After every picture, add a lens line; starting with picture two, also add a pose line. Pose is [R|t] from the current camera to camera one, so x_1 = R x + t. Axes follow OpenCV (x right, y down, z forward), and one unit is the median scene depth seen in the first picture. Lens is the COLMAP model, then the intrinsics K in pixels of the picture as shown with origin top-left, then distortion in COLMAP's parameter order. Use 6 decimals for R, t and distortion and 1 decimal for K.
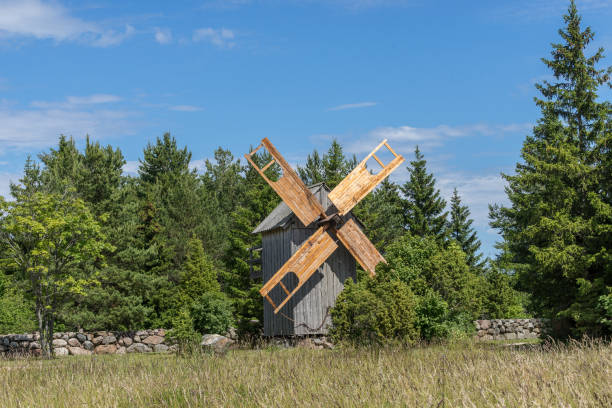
lens RADIAL K [[1237.8, 0, 306.0], [0, 1237.8, 204.0], [0, 0, 1]] dist [0.054479, -0.329811]
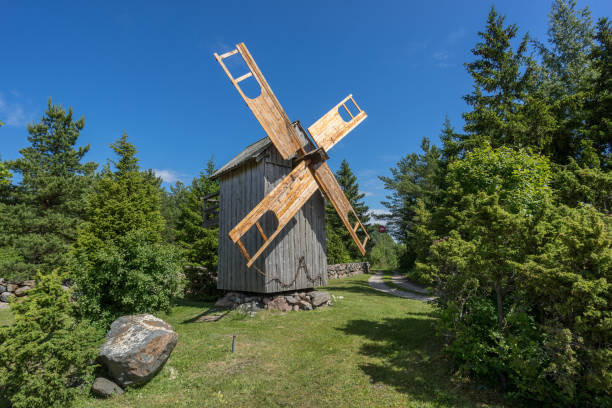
lens RADIAL K [[313.0, 0, 304.9], [0, 313.0, 201.6], [0, 0, 1]] dist [0.005889, 0.000153]
pose [[0.948740, 0.060876, 0.310139, -0.050479], [-0.034327, 0.995318, -0.090359, 0.064793], [-0.314187, 0.075081, 0.946387, 0.798236]]
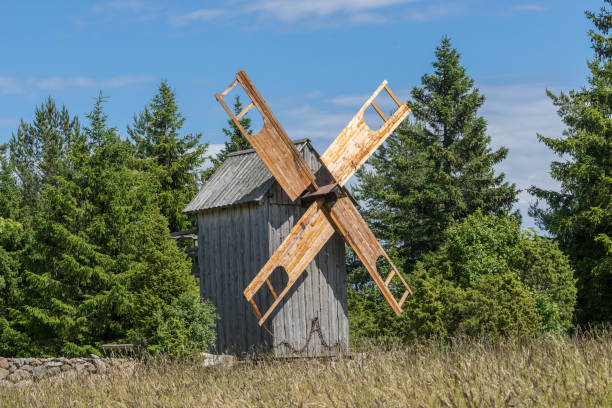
lens RADIAL K [[2053.5, 0, 306.0], [0, 2053.5, 204.0], [0, 0, 1]] dist [0.066354, 1.929891]
pose [[0.954029, 0.023465, 0.298793, -0.335266], [-0.022962, 0.999723, -0.005194, 0.025380], [-0.298832, -0.001905, 0.954304, -0.096705]]
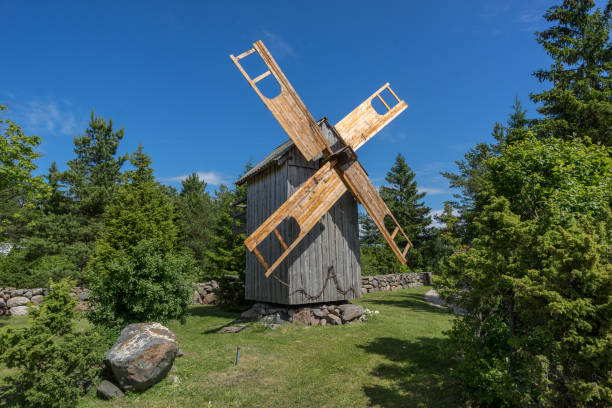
lens RADIAL K [[349.6, 0, 303.2], [0, 349.6, 204.0], [0, 0, 1]] dist [0.011137, -0.002088]
pose [[0.989224, 0.037772, 0.141457, -0.032646], [-0.026277, 0.996264, -0.082261, 0.062578], [-0.144036, 0.077657, 0.986521, 0.787256]]
